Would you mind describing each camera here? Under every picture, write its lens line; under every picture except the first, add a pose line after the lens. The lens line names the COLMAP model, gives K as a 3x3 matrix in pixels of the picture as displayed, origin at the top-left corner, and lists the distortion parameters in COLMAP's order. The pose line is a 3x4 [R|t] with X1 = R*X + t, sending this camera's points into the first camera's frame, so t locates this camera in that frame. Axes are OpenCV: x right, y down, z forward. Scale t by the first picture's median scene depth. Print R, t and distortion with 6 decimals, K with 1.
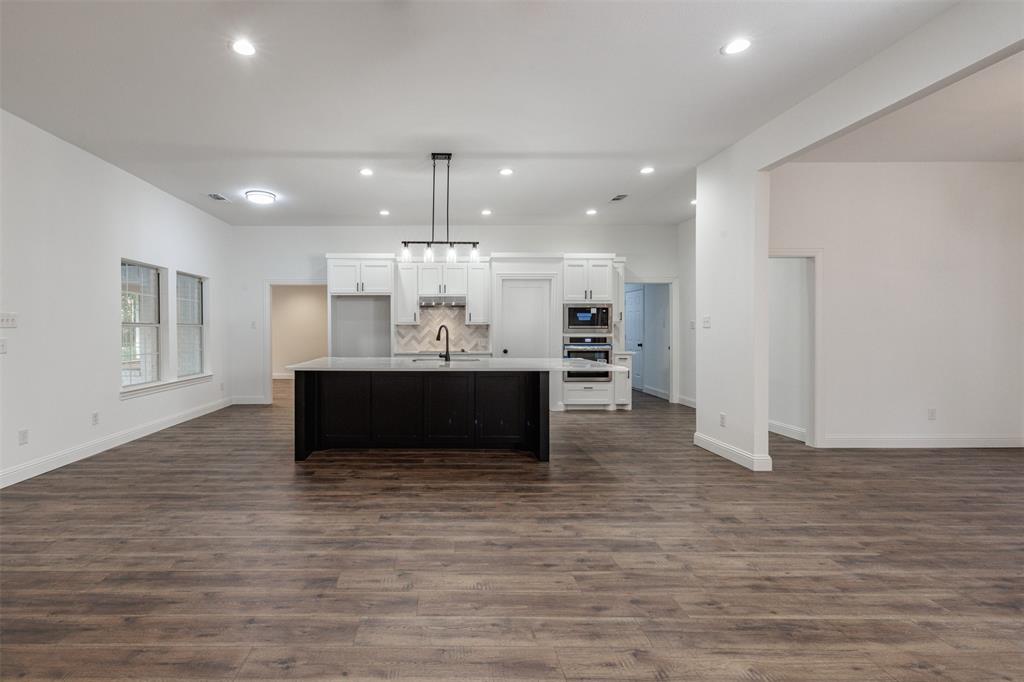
lens RADIAL K [[454.3, 0, 436.4], [0, 454.3, 336.5], [0, 0, 1]] dist [-0.000778, 0.000178]
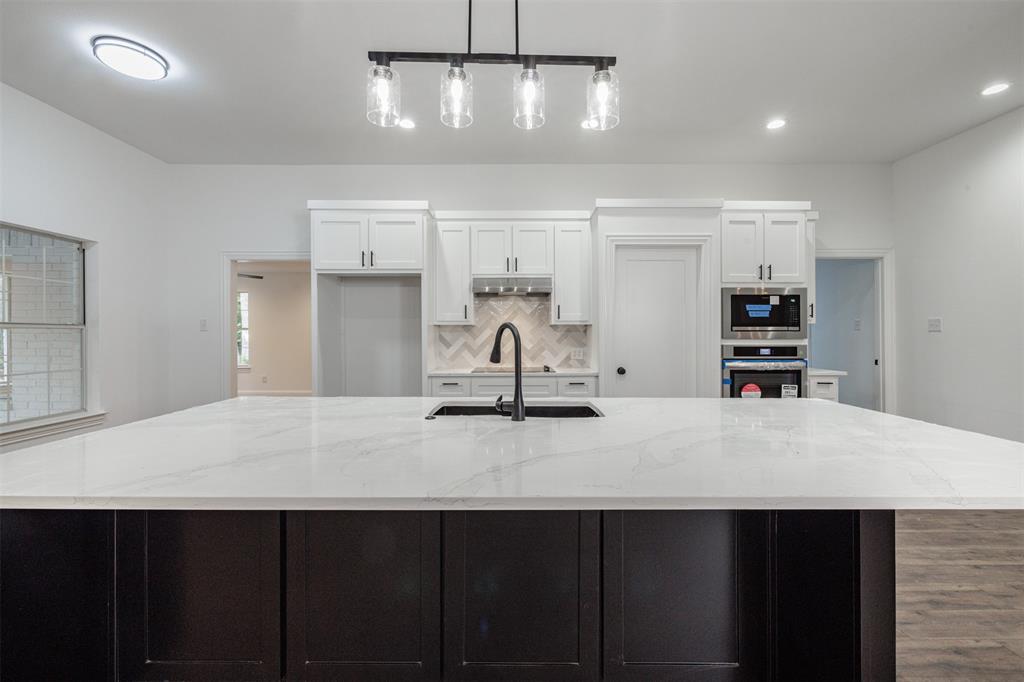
lens RADIAL K [[430.2, 0, 513.3], [0, 430.2, 330.9], [0, 0, 1]] dist [0.000231, 0.000204]
pose [[0.999995, -0.000992, 0.003016, 0.013843], [0.001044, 0.999850, -0.017275, -0.008886], [-0.002998, 0.017278, 0.999846, 0.458545]]
